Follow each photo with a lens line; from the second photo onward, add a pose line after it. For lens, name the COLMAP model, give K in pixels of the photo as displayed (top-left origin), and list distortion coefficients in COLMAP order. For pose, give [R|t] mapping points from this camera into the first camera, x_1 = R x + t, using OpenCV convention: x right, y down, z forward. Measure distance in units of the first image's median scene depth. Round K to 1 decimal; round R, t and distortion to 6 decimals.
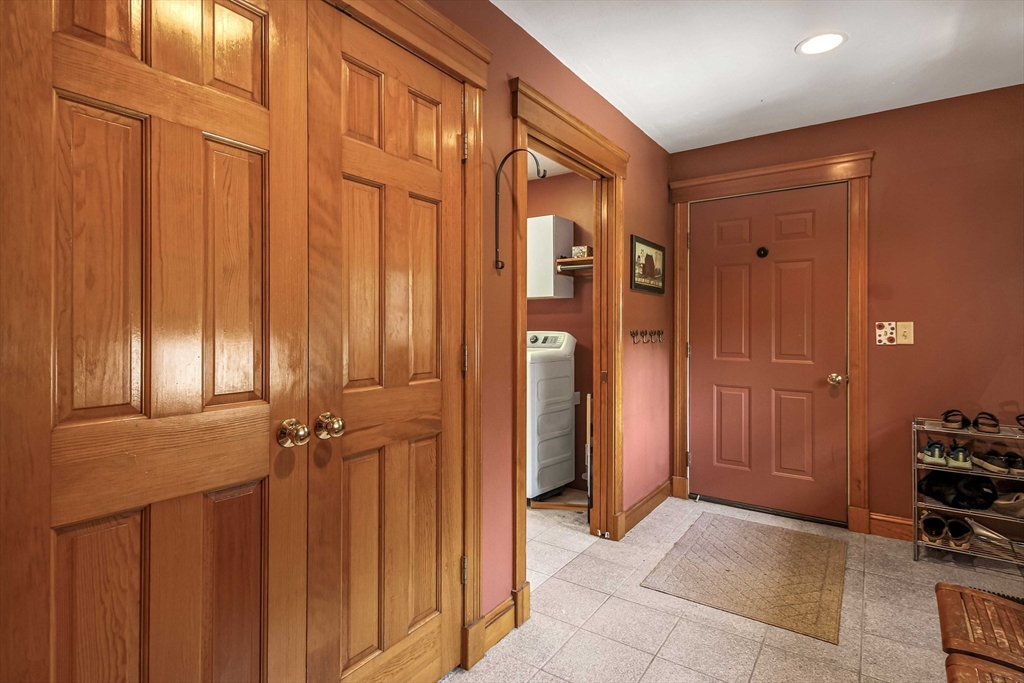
lens RADIAL K [[524.3, 0, 510.9], [0, 524.3, 336.2], [0, 0, 1]] dist [0.012571, -0.000417]
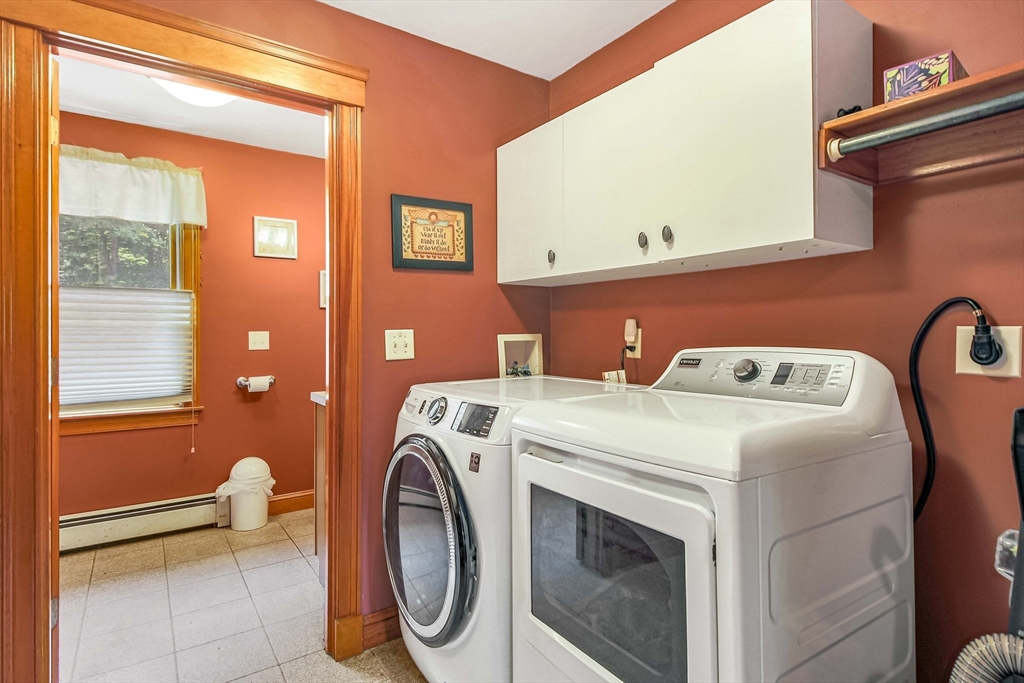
lens RADIAL K [[524.3, 0, 512.9], [0, 524.3, 337.1], [0, 0, 1]] dist [0.012571, -0.000417]
pose [[0.931227, -0.003803, -0.364420, 0.027311], [0.002256, 0.999987, -0.004671, -0.015812], [0.364432, 0.003528, 0.931223, 0.626396]]
